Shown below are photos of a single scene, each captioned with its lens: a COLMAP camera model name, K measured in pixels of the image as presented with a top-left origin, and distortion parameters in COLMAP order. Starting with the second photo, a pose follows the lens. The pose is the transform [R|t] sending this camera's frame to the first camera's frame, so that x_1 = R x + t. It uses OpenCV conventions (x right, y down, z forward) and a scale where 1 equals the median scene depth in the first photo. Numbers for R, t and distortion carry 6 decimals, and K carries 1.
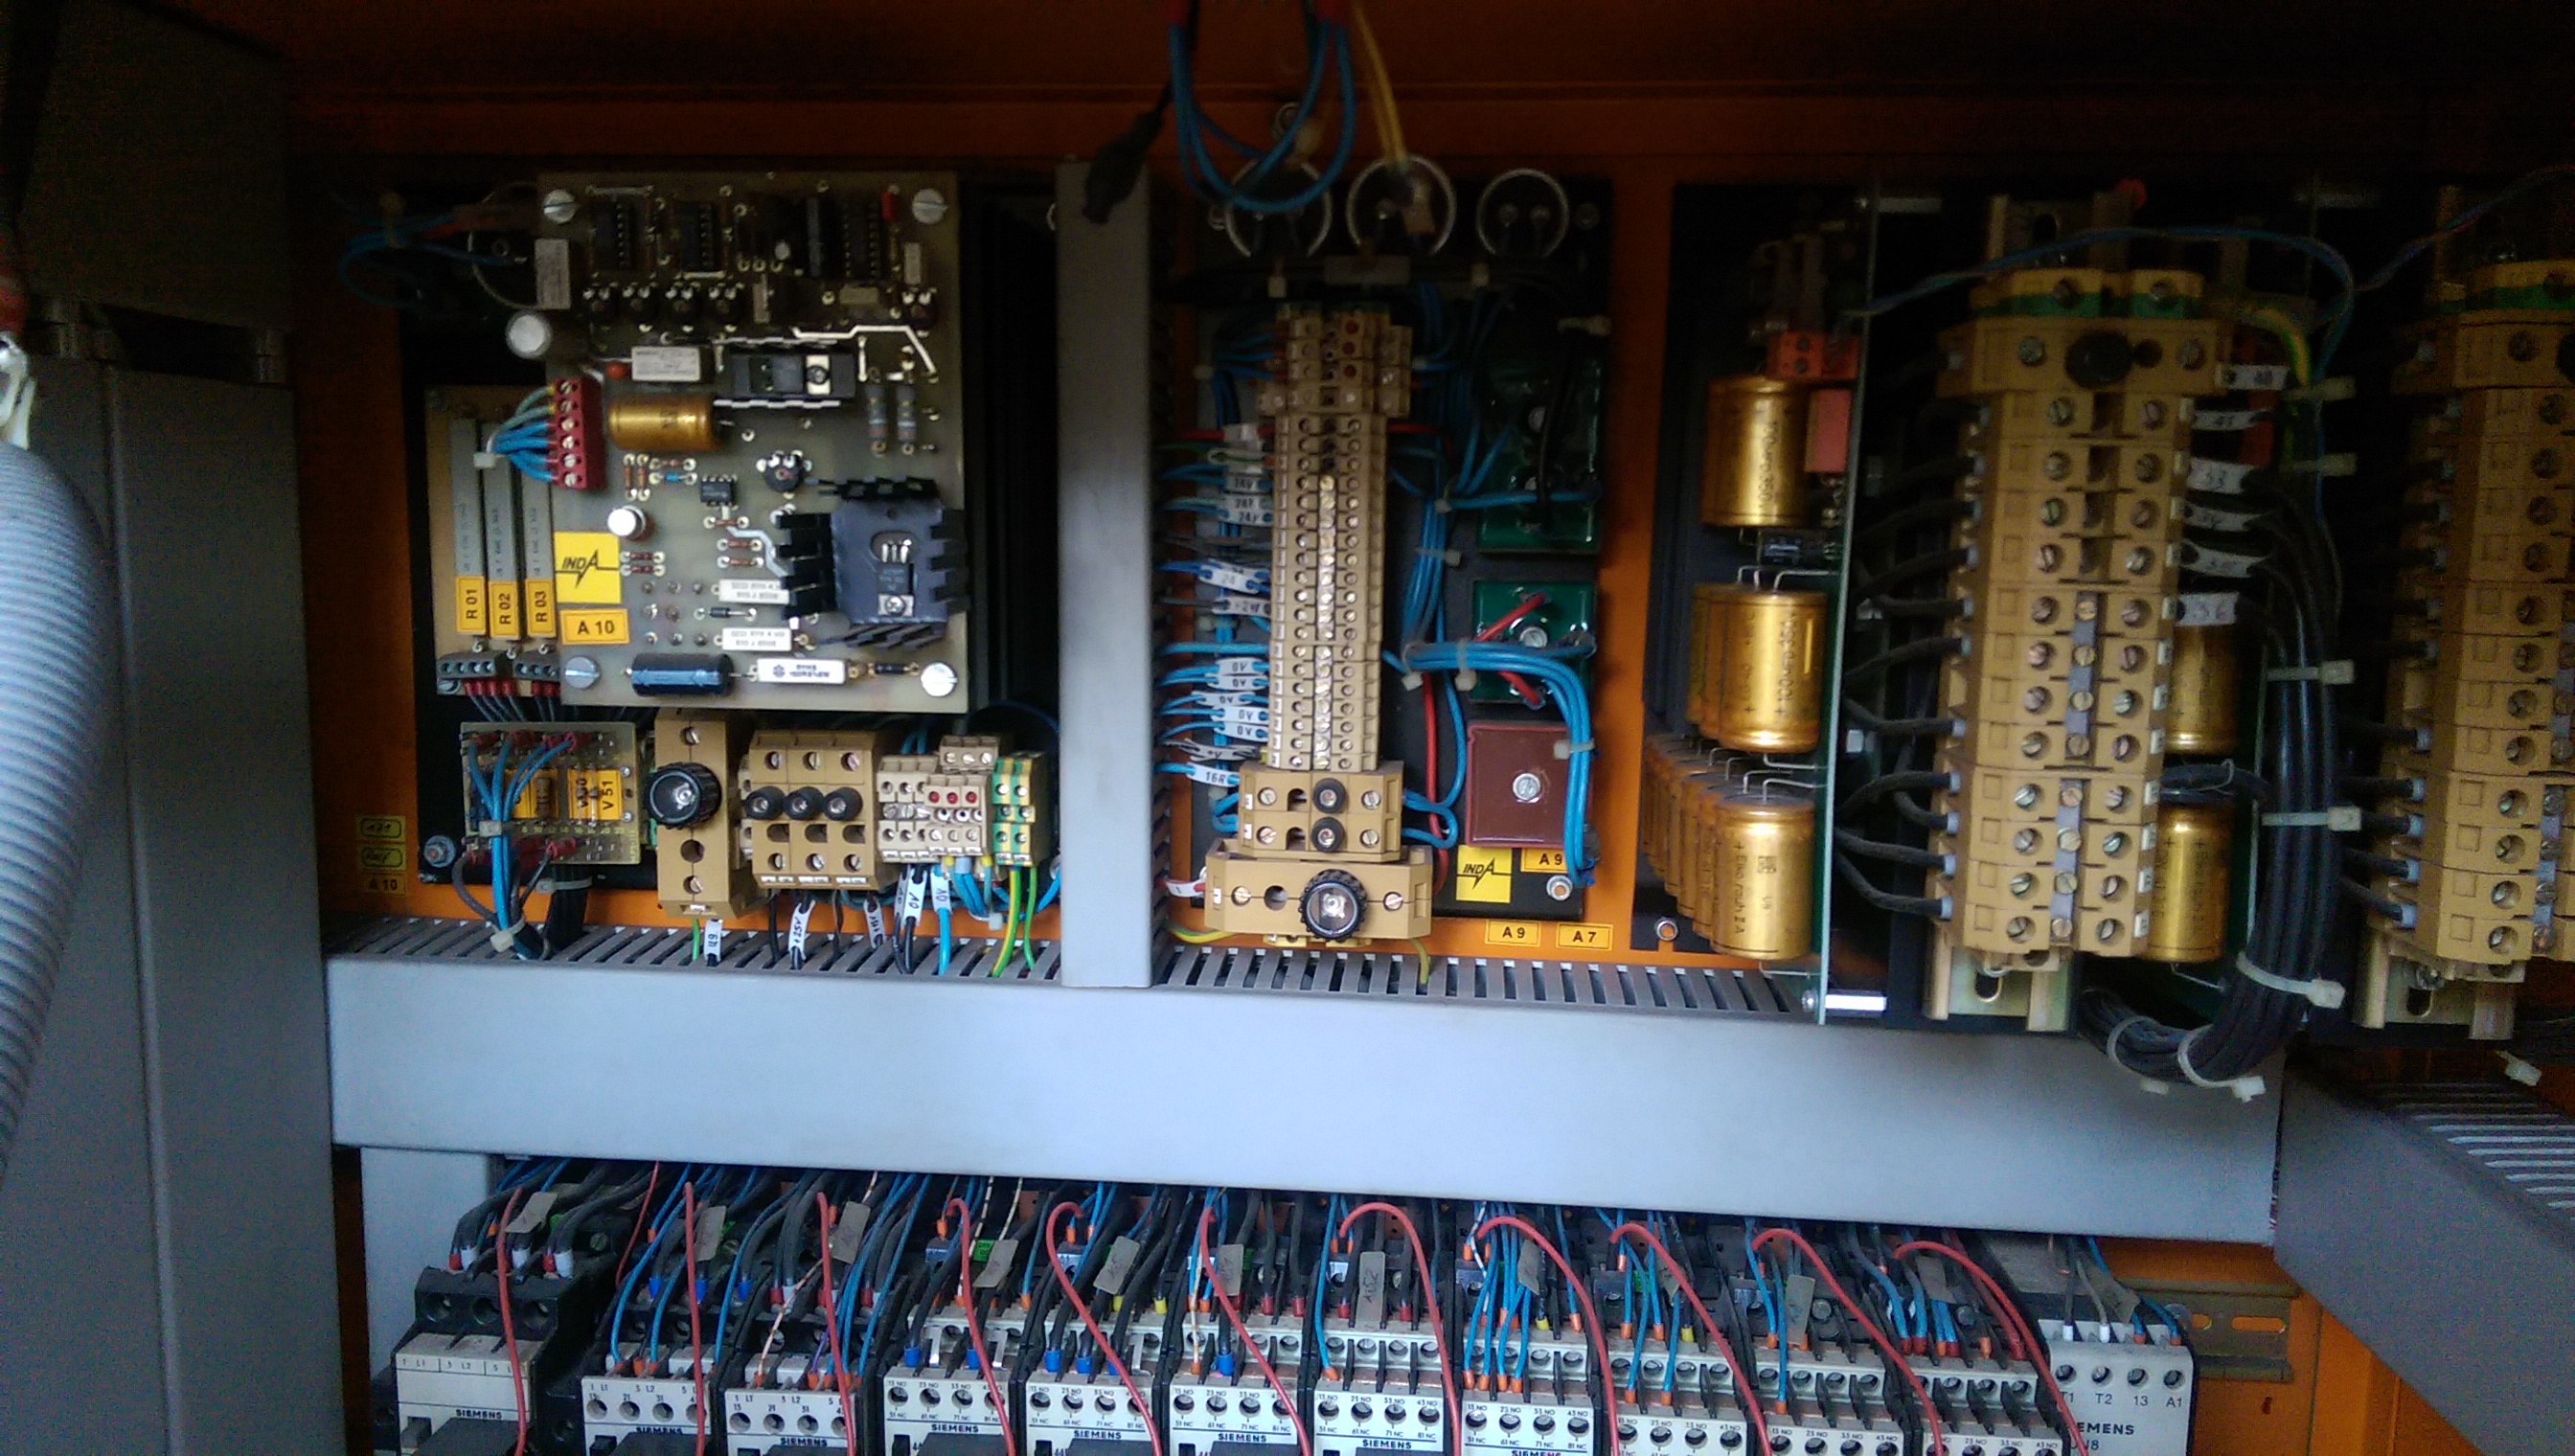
lens RADIAL K [[1837.9, 0, 1287.0], [0, 1837.9, 746.3], [0, 0, 1]] dist [0.115920, -0.188485]
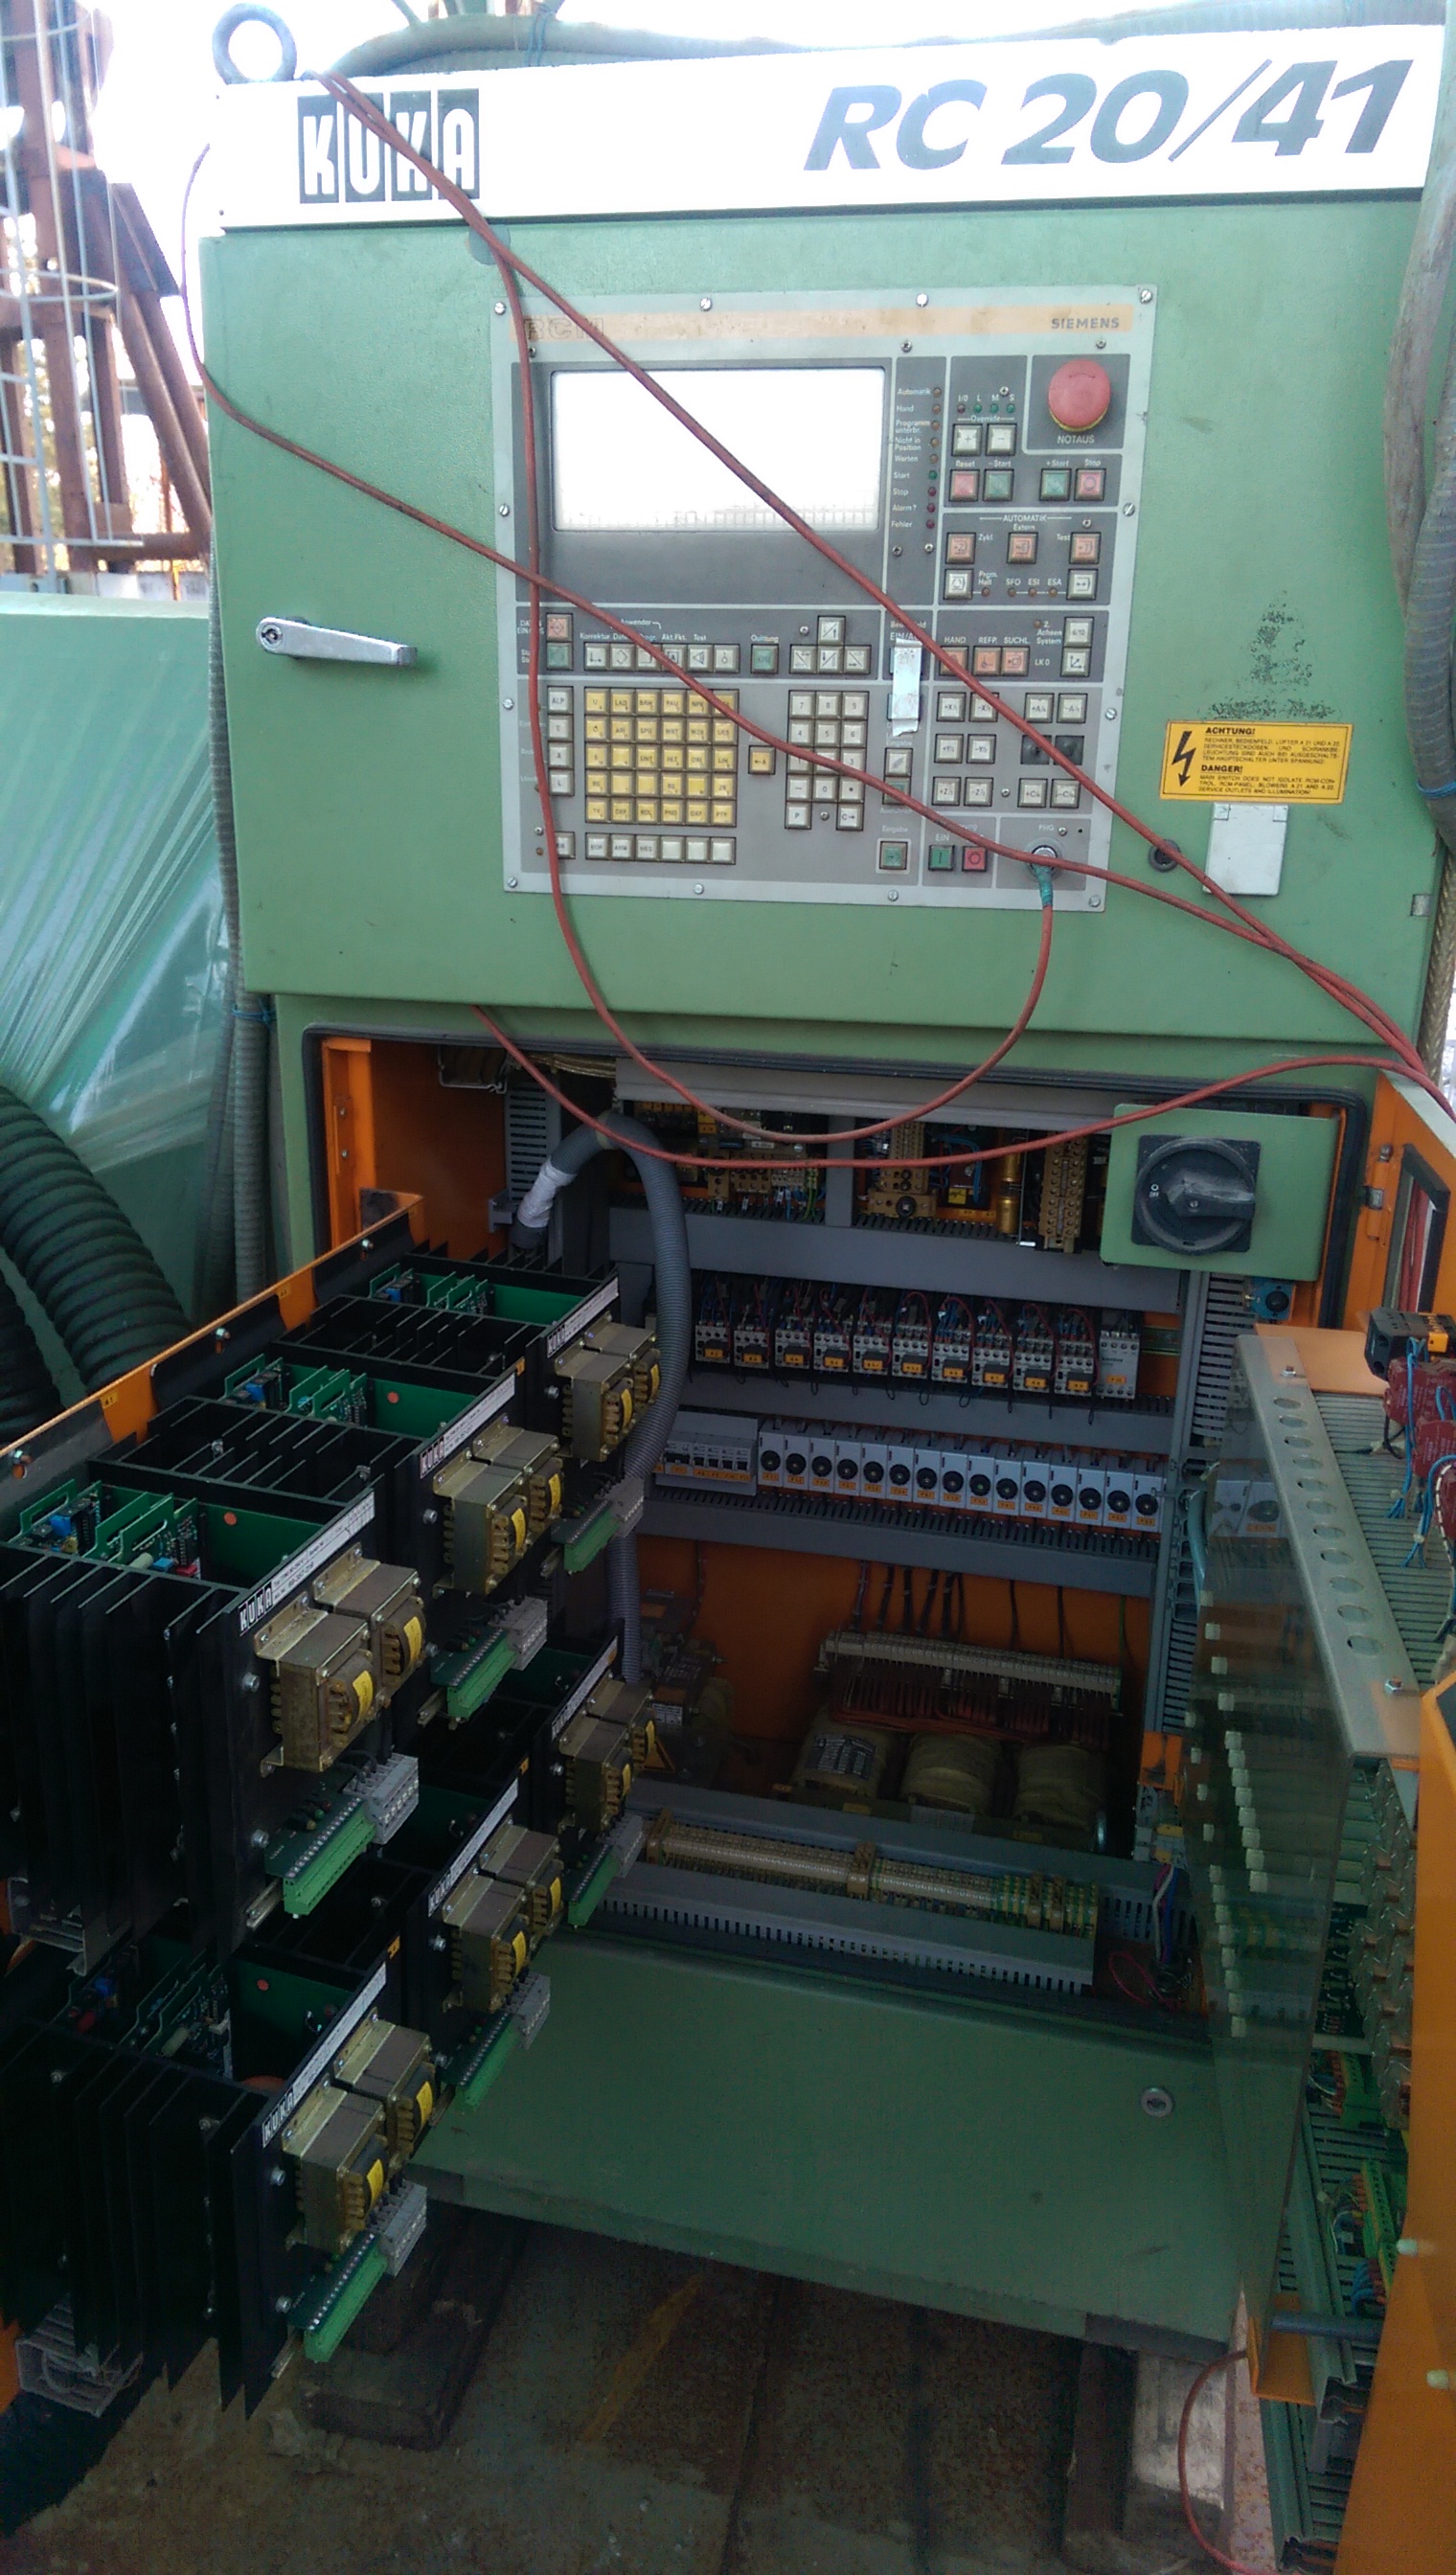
lens RADIAL K [[1837.9, 0, 728.0], [0, 1837.9, 1287.5], [0, 0, 1]] dist [0.115920, -0.188485]
pose [[0.991209, 0.046196, -0.123982, 0.127678], [-0.019608, 0.978007, 0.207647, -0.466757], [0.130847, -0.203391, 0.970315, -2.375158]]
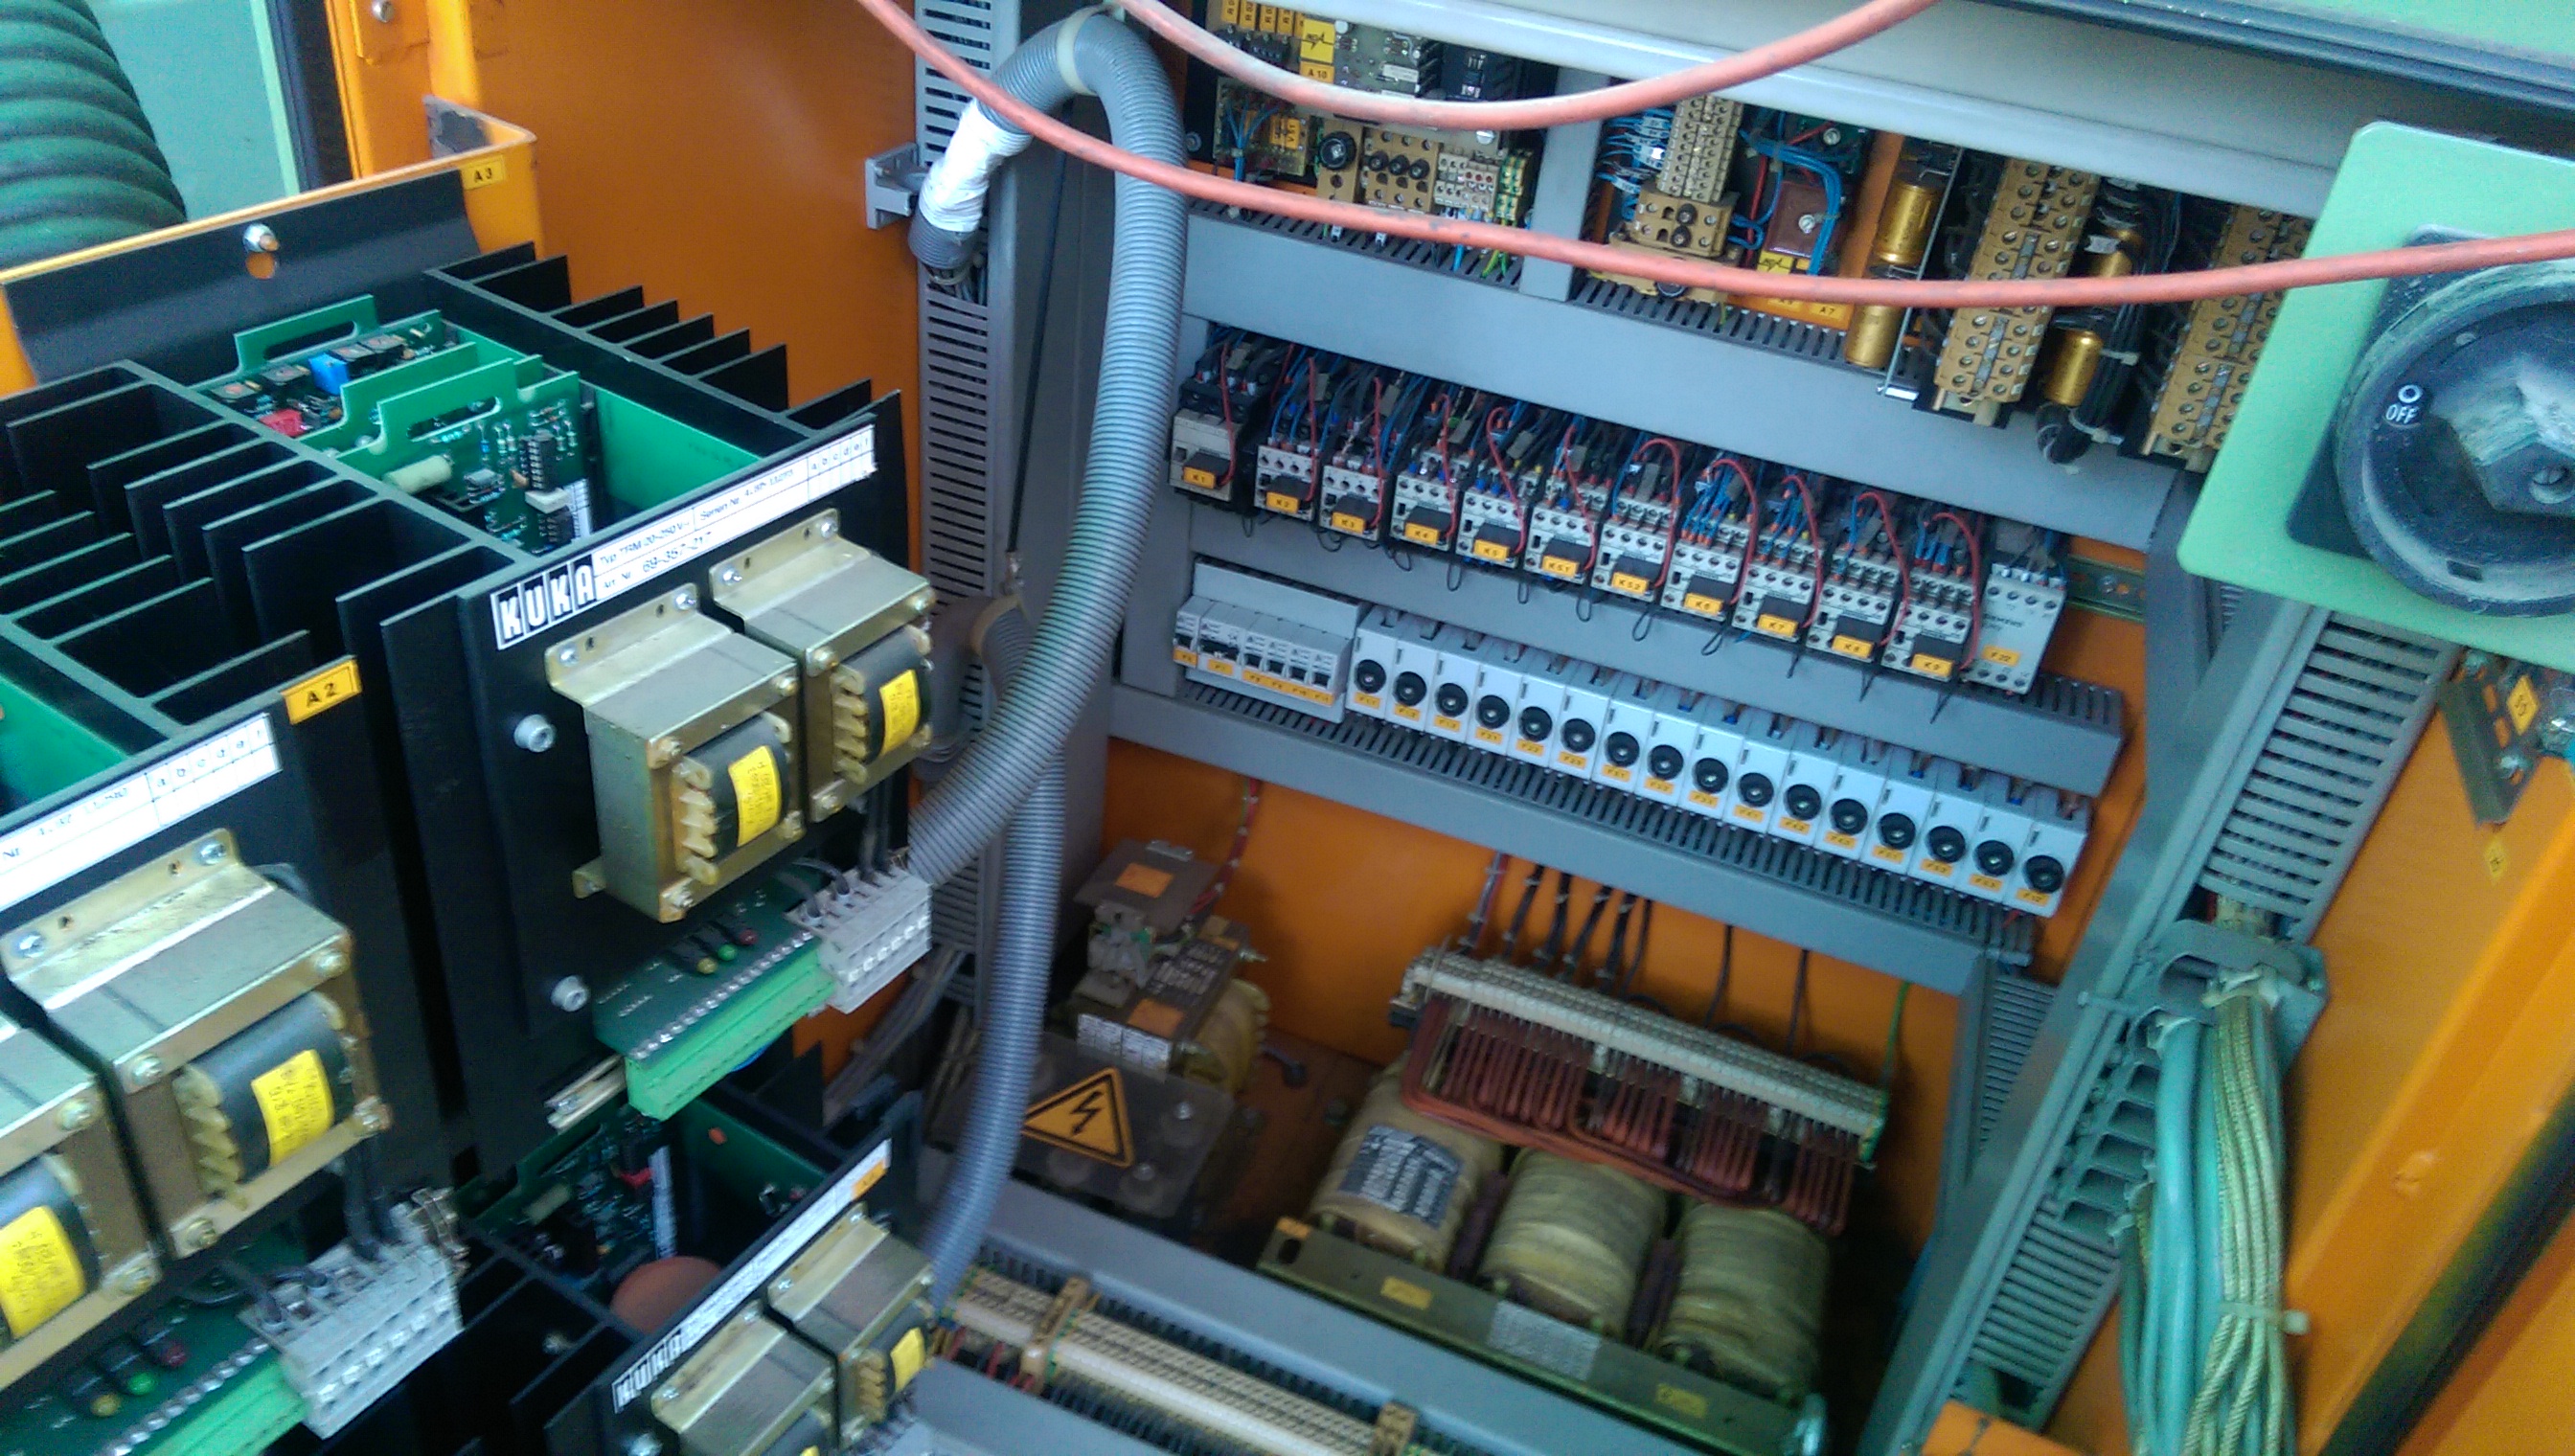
lens RADIAL K [[1837.9, 0, 1287.0], [0, 1837.9, 746.3], [0, 0, 1]] dist [0.115920, -0.188485]
pose [[0.959371, 0.224499, -0.170903, 0.075132], [-0.126663, 0.883939, 0.450120, -0.280011], [0.252120, -0.410185, 0.876461, -0.884525]]
